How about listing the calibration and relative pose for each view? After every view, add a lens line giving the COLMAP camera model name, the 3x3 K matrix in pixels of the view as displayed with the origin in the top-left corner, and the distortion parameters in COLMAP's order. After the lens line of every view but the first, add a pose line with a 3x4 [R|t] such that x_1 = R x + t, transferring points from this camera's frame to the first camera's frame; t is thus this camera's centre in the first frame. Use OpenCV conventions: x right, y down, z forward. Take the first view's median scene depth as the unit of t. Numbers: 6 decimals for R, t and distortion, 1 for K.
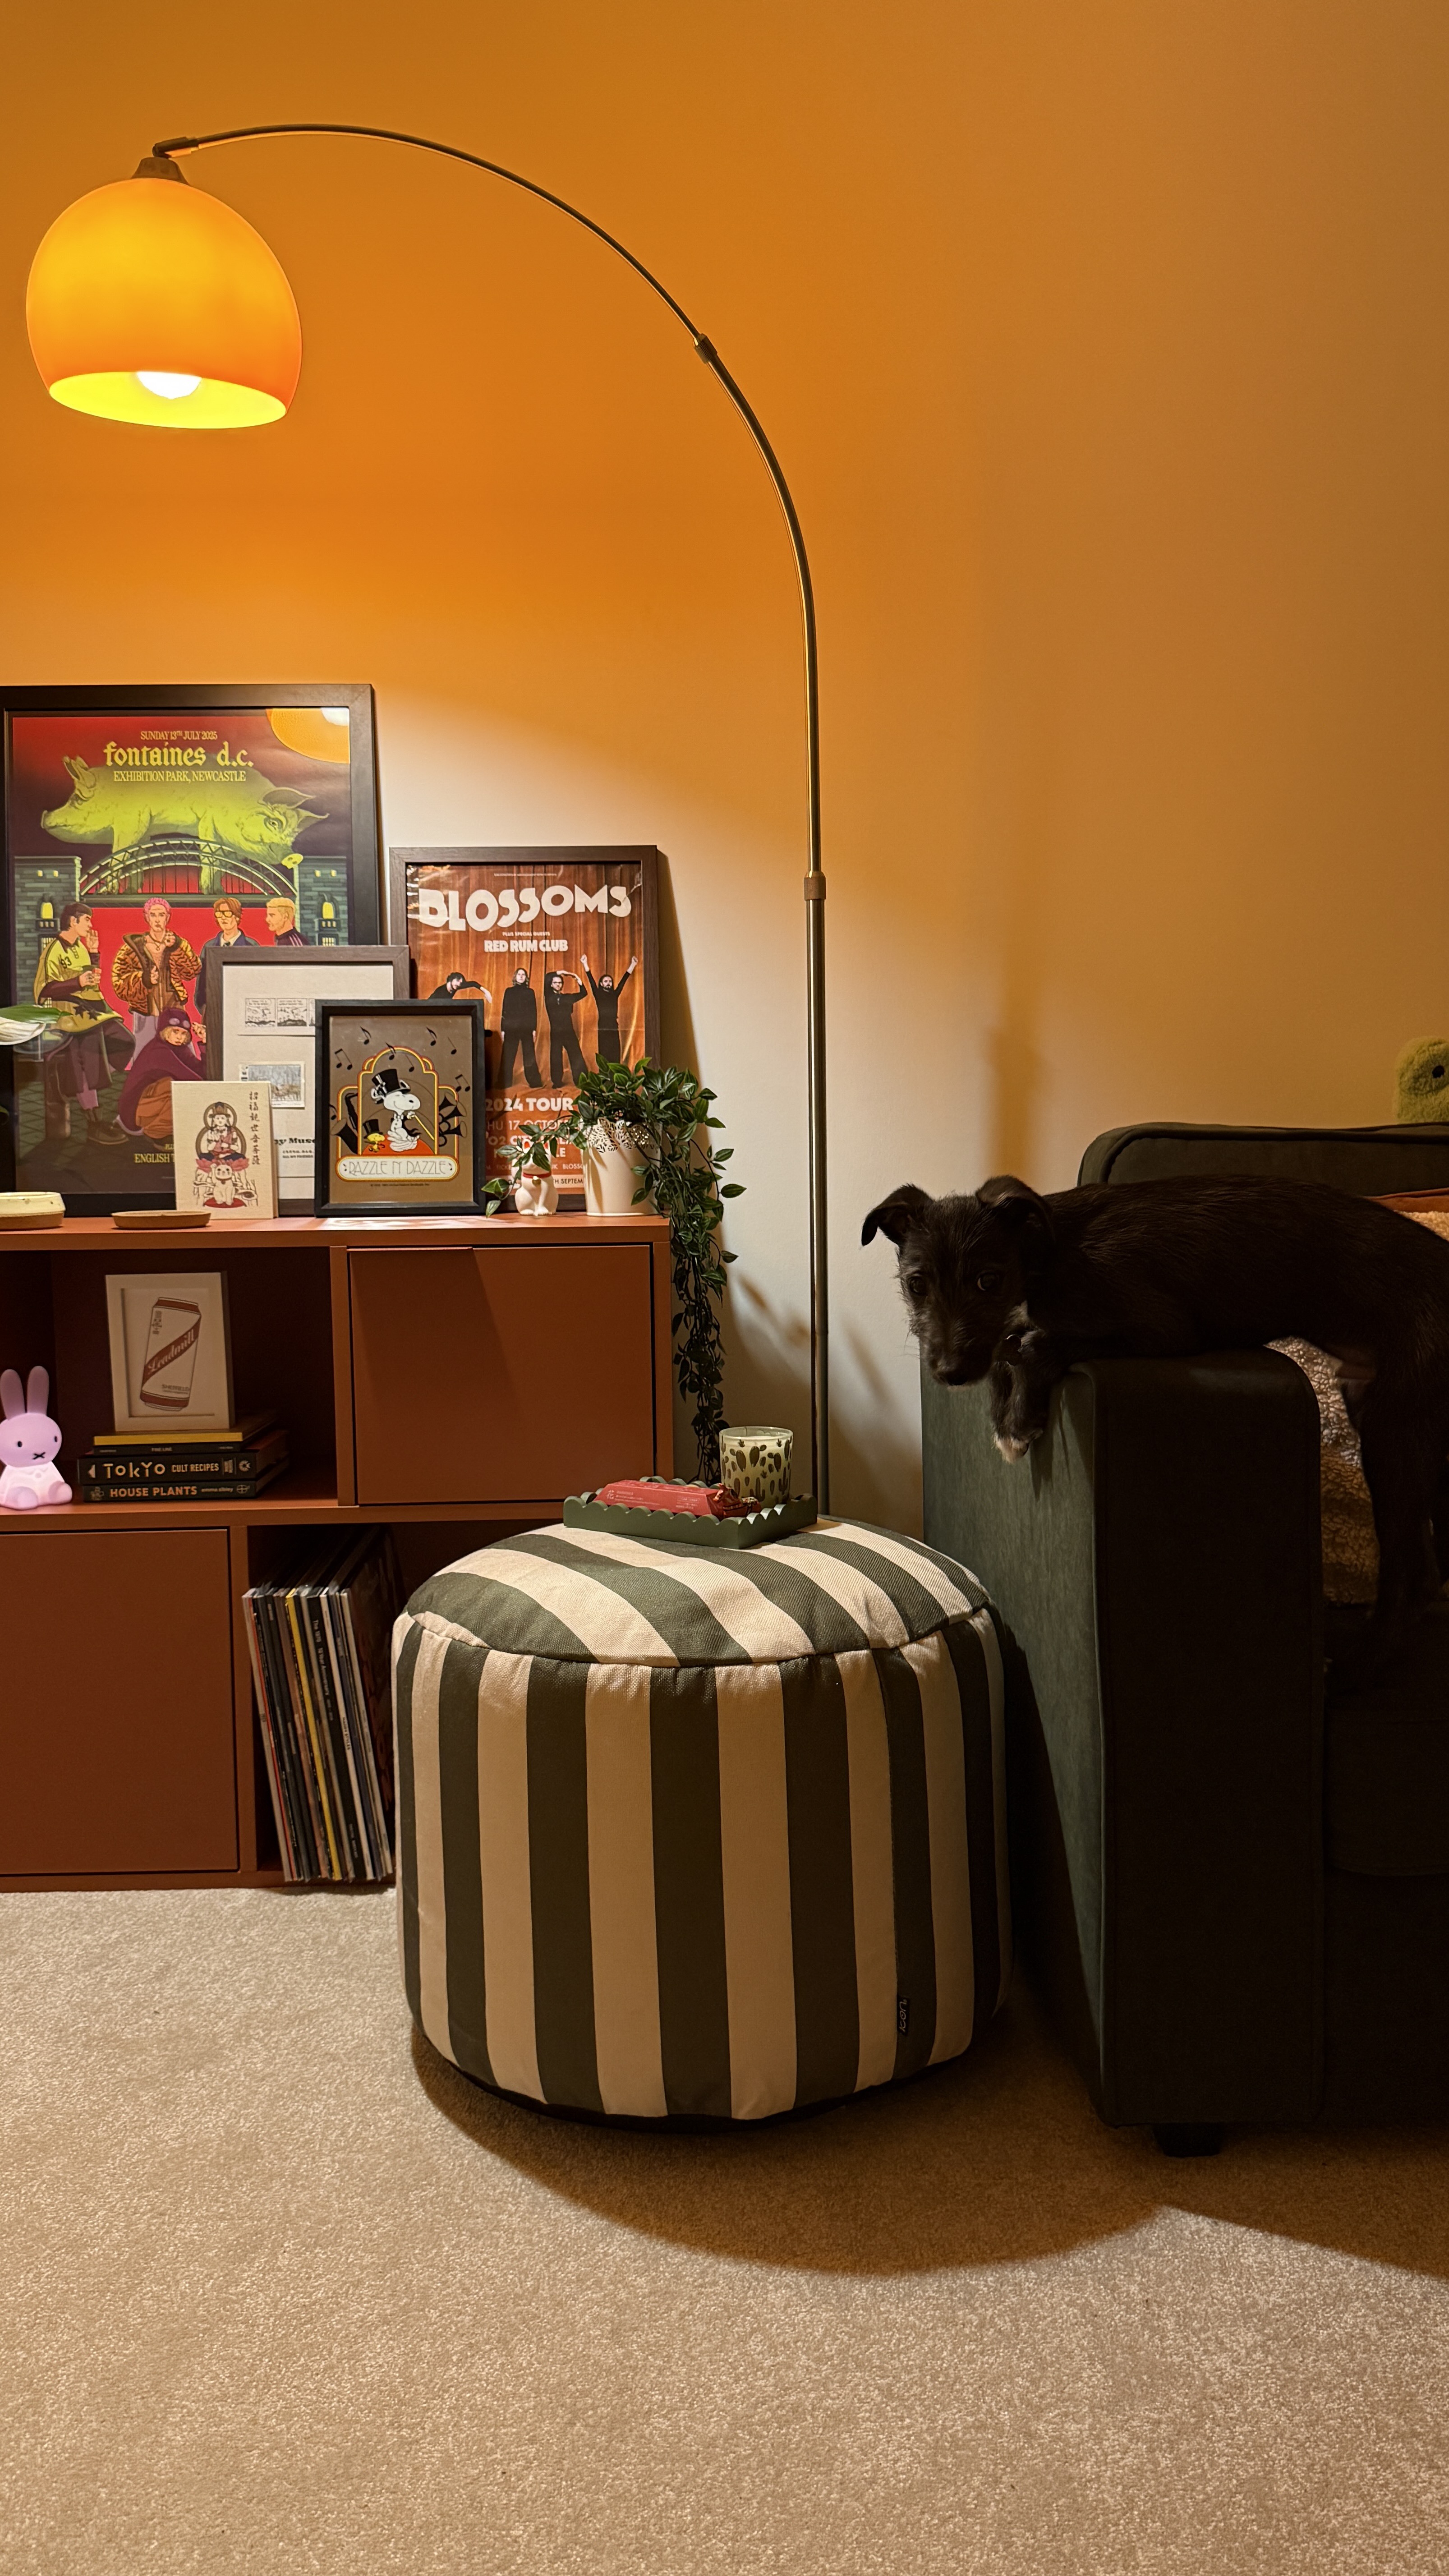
lens RADIAL K [[1791.7, 0, 721.5], [0, 1791.7, 1294.1], [0, 0, 1]] dist [0.188159, -0.430271]
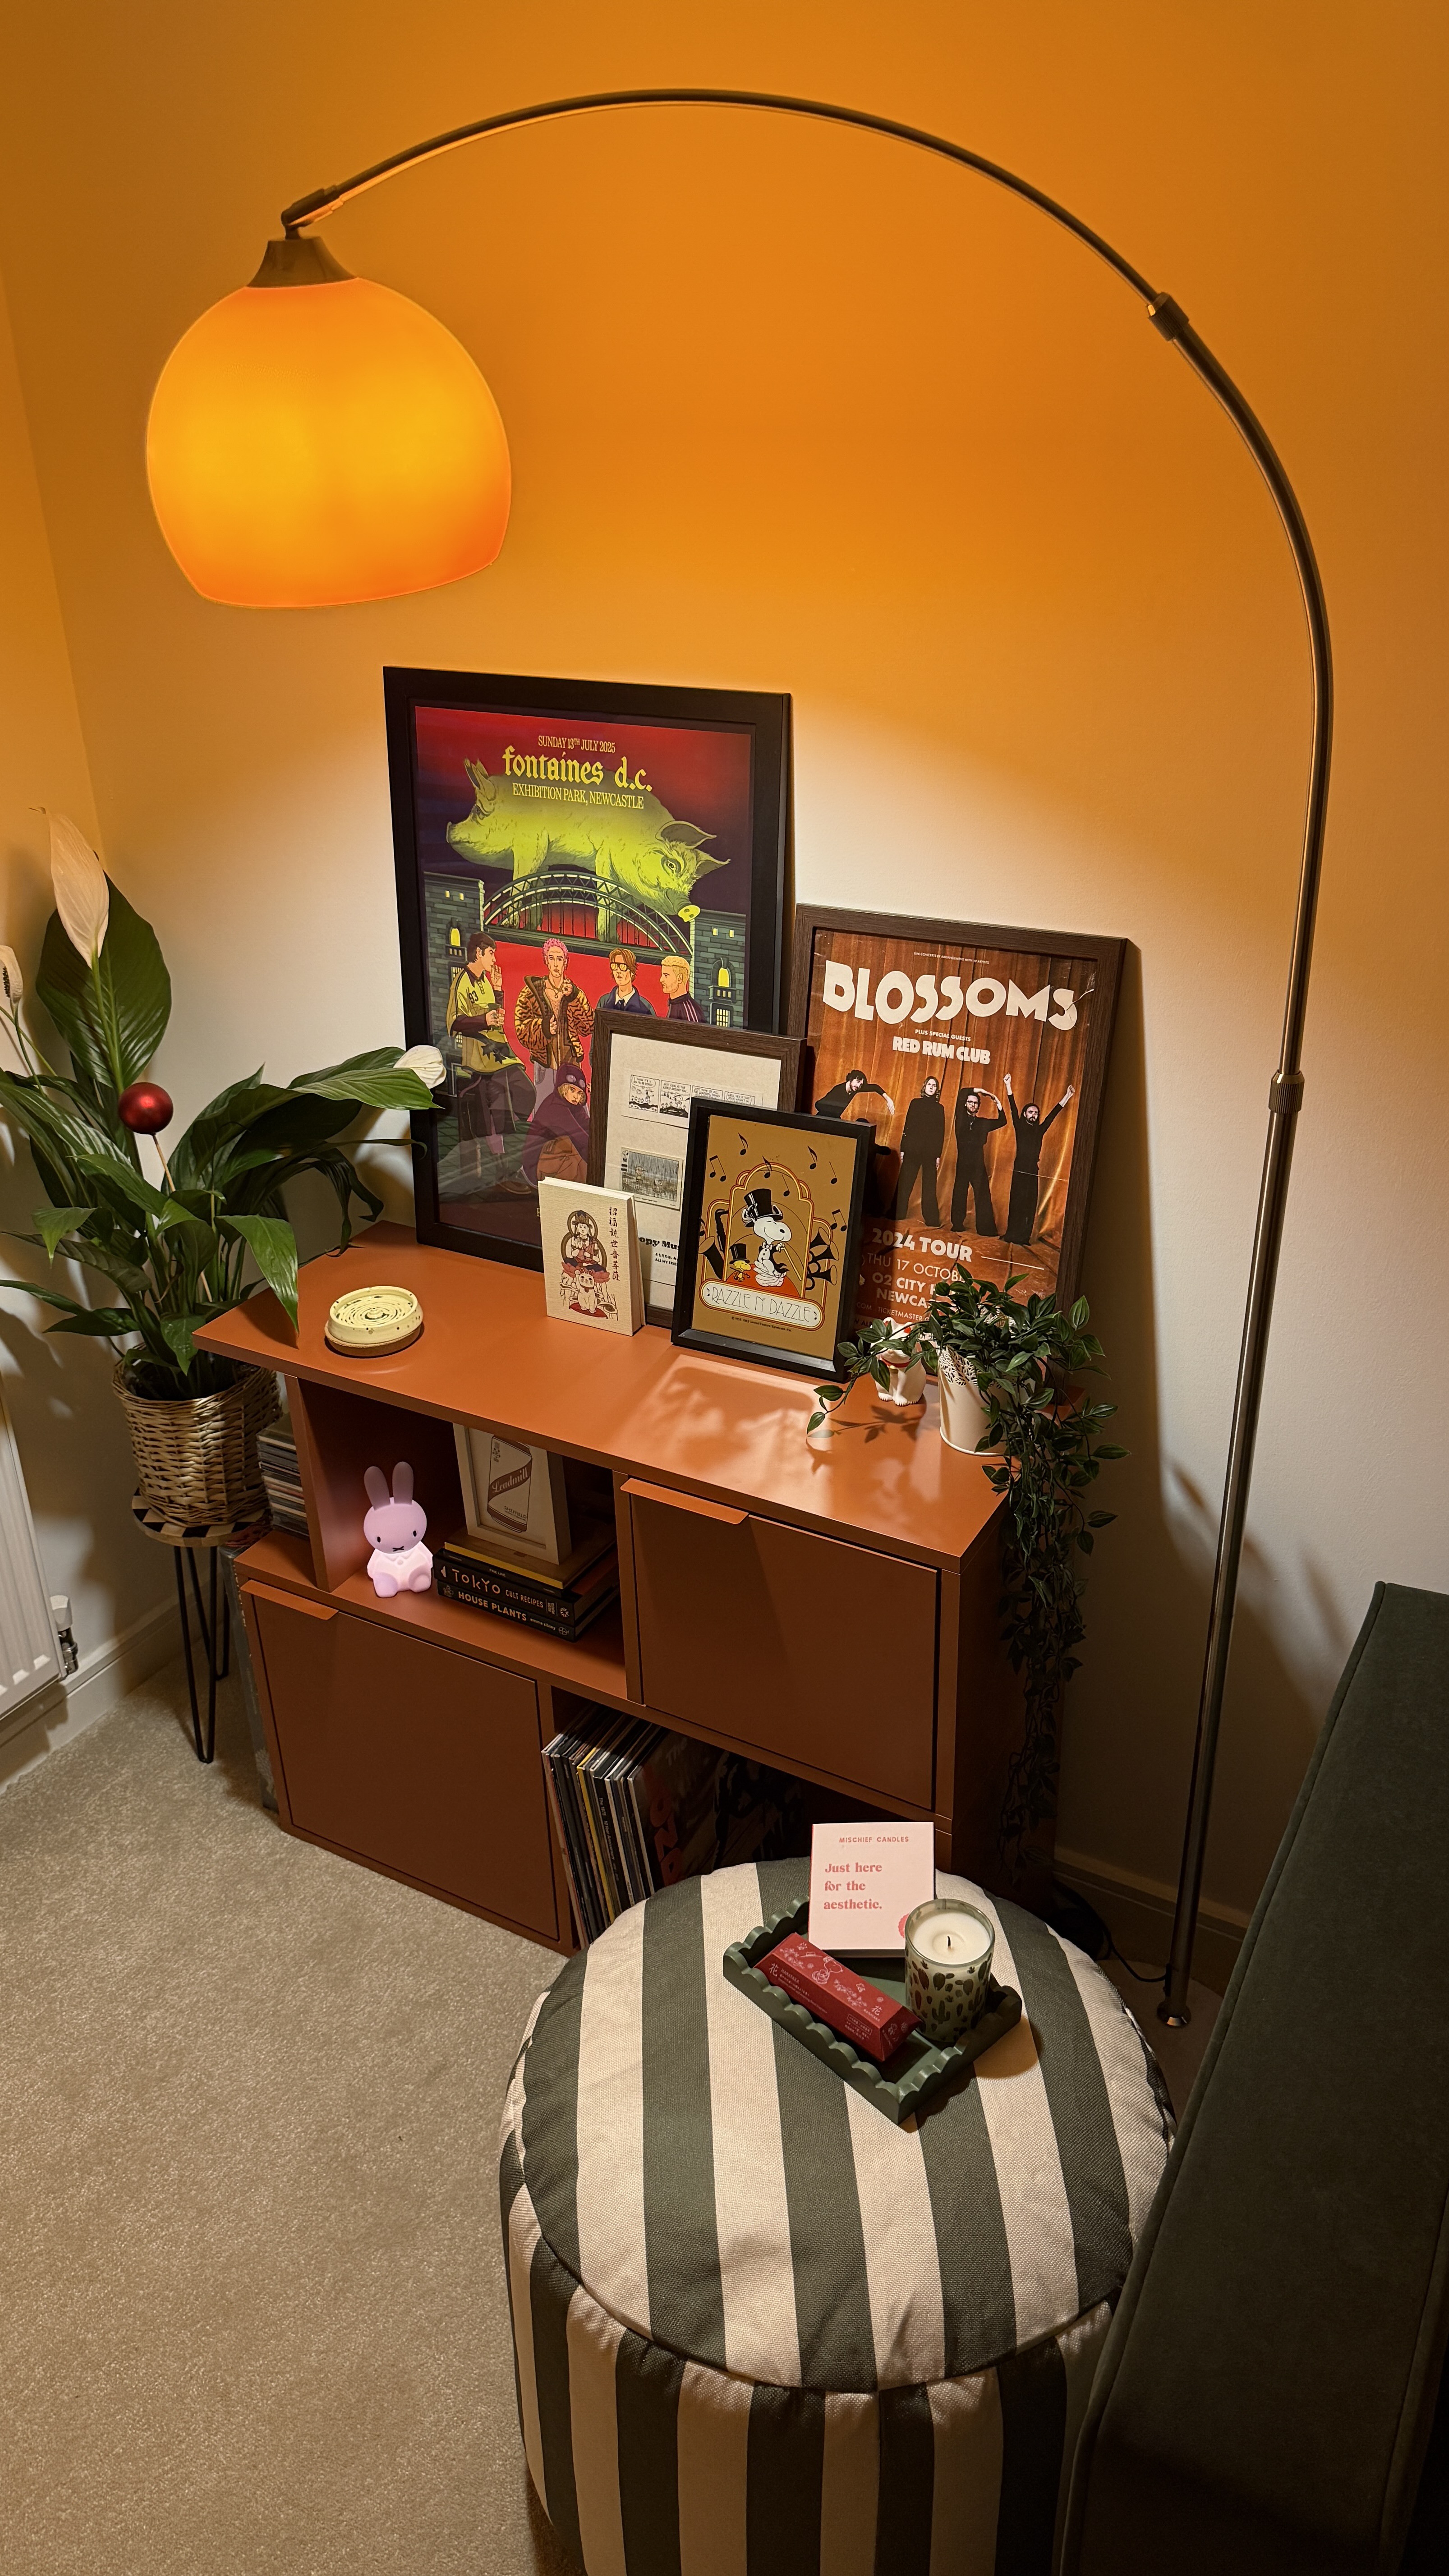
lens RADIAL K [[1809.1, 0, 717.5], [0, 1809.1, 1318.8], [0, 0, 1]] dist [0.174933, -0.286203]
pose [[0.862160, 0.230028, -0.451406, 0.194613], [-0.033458, 0.914893, 0.402308, -0.405176], [0.505530, -0.331751, 0.796480, 0.282320]]
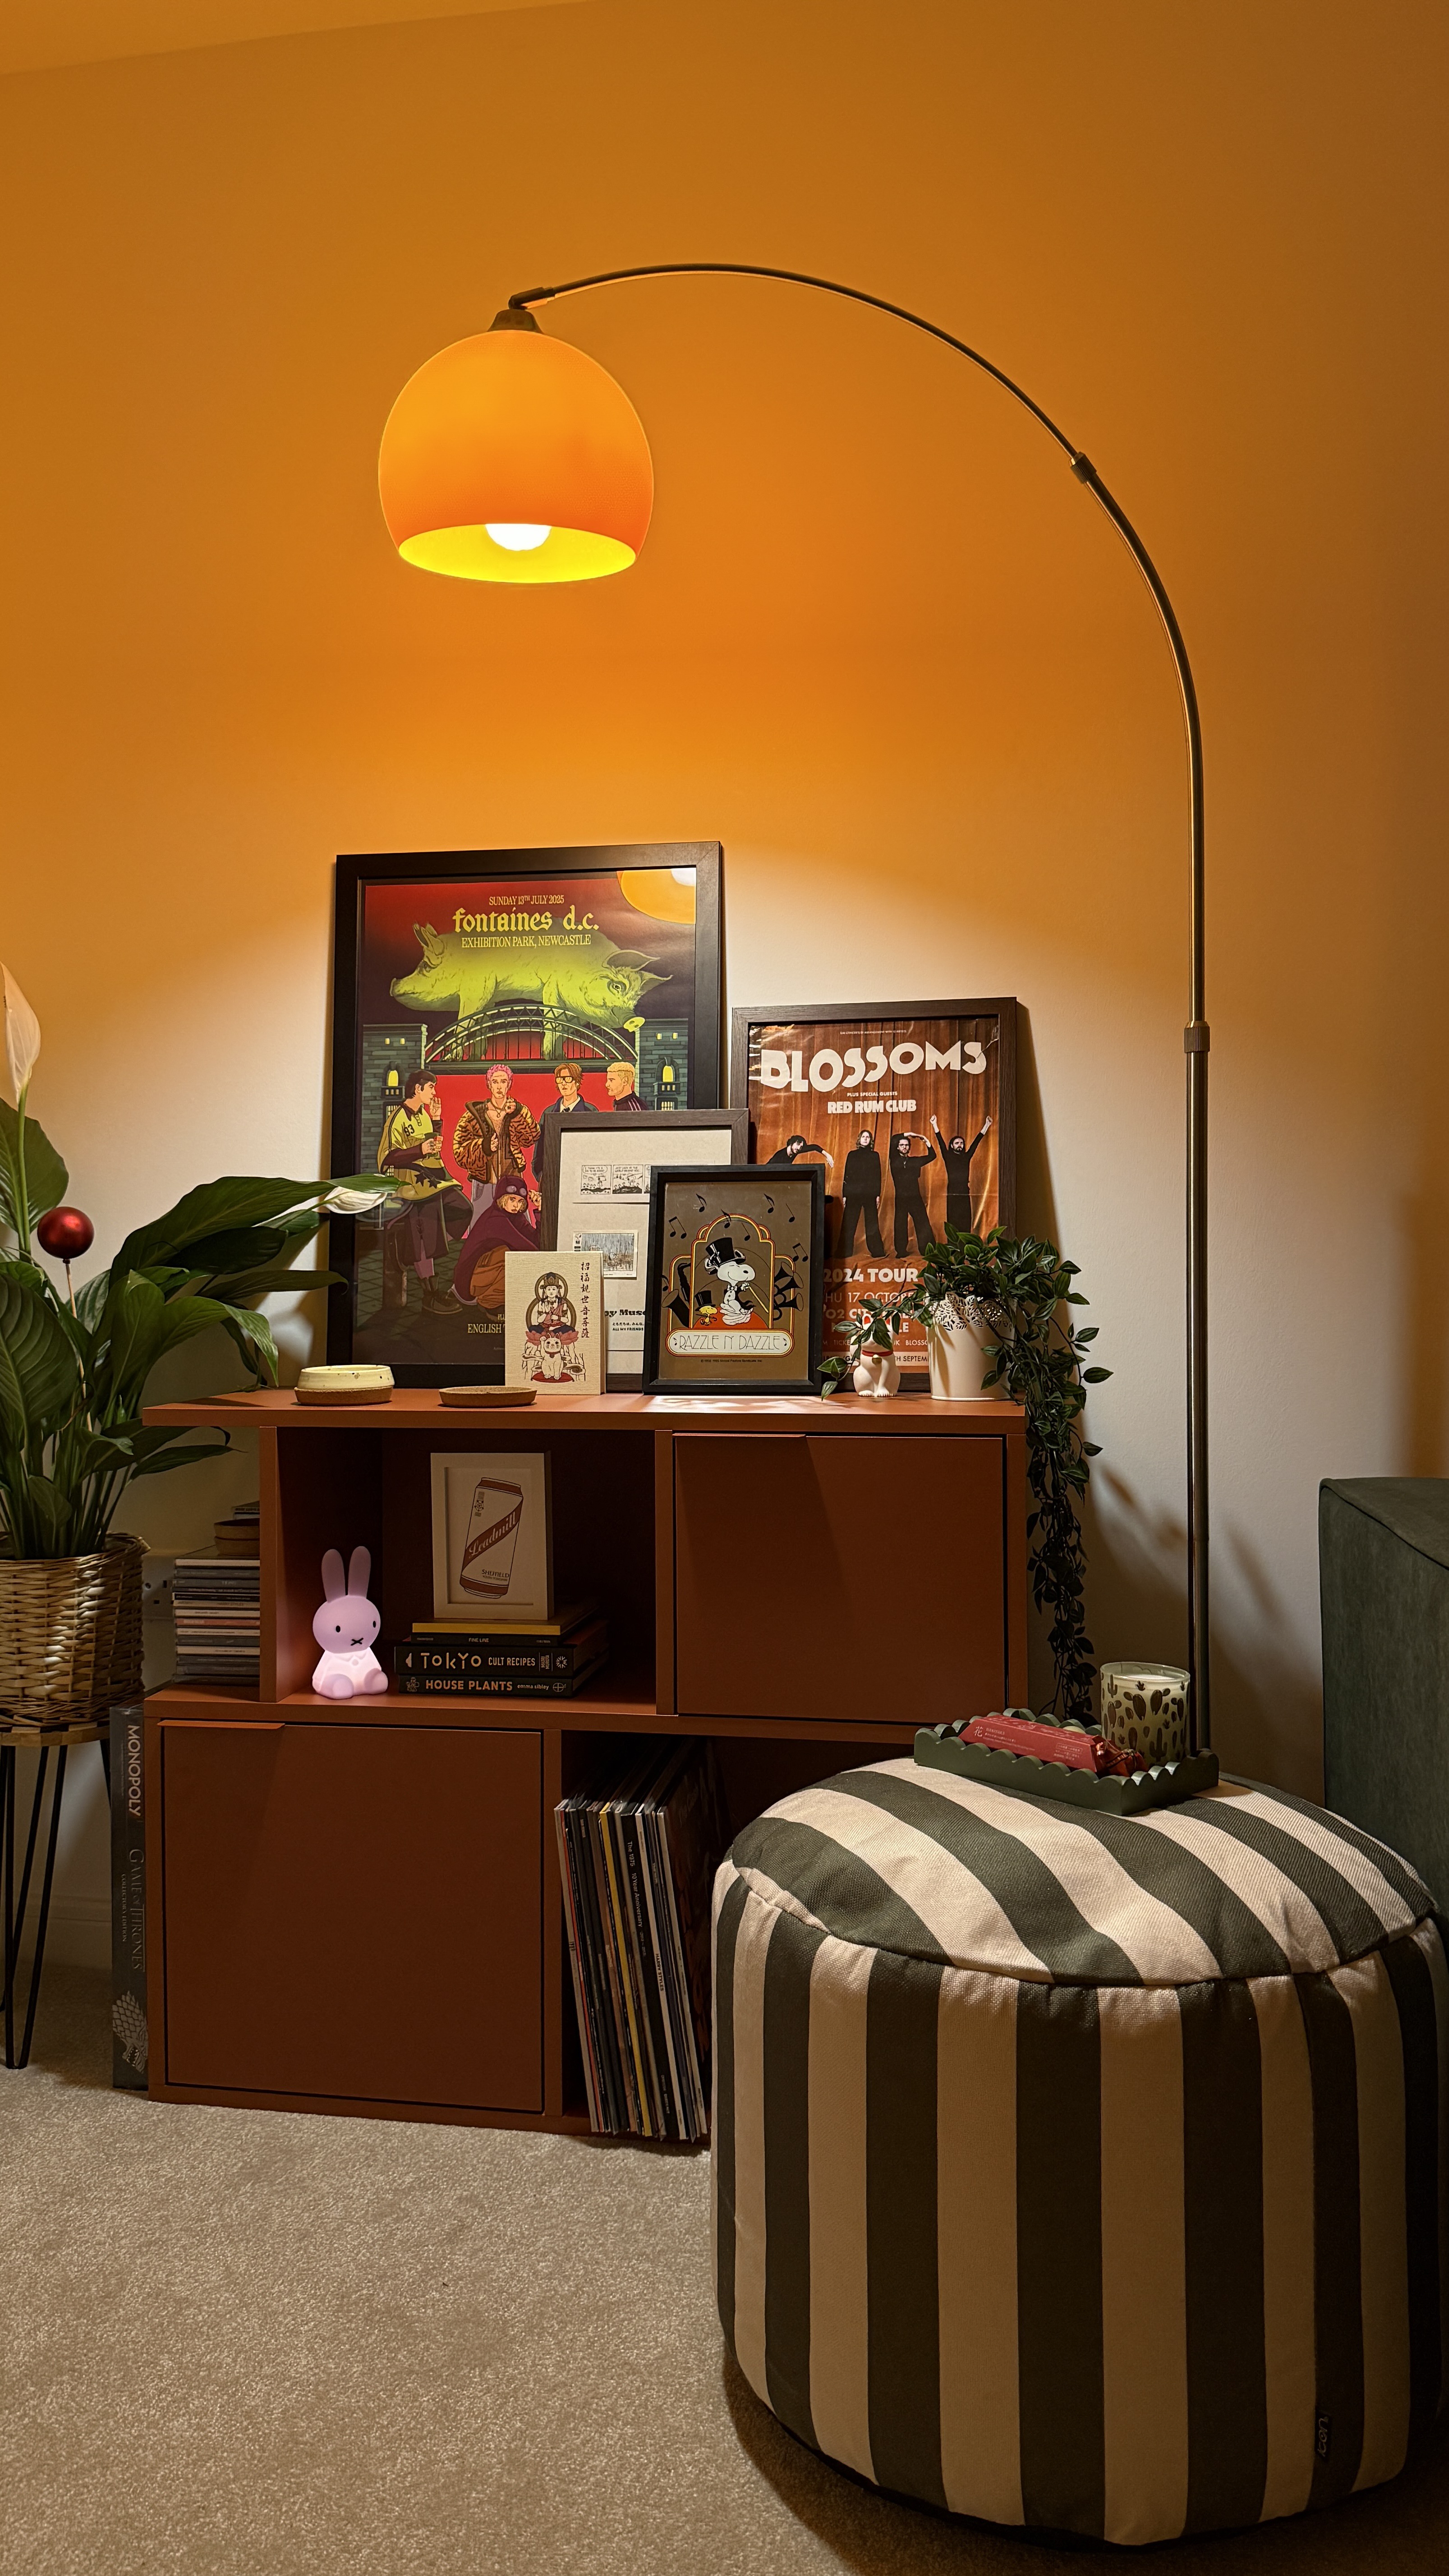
lens RADIAL K [[1744.0, 0, 725.1], [0, 1744.0, 1317.7], [0, 0, 1]] dist [0.163919, -0.334525]
pose [[0.983150, 0.013991, -0.182263, -0.016168], [-0.025837, 0.997693, -0.062782, -0.025109], [0.180964, 0.066433, 0.981243, 0.104828]]
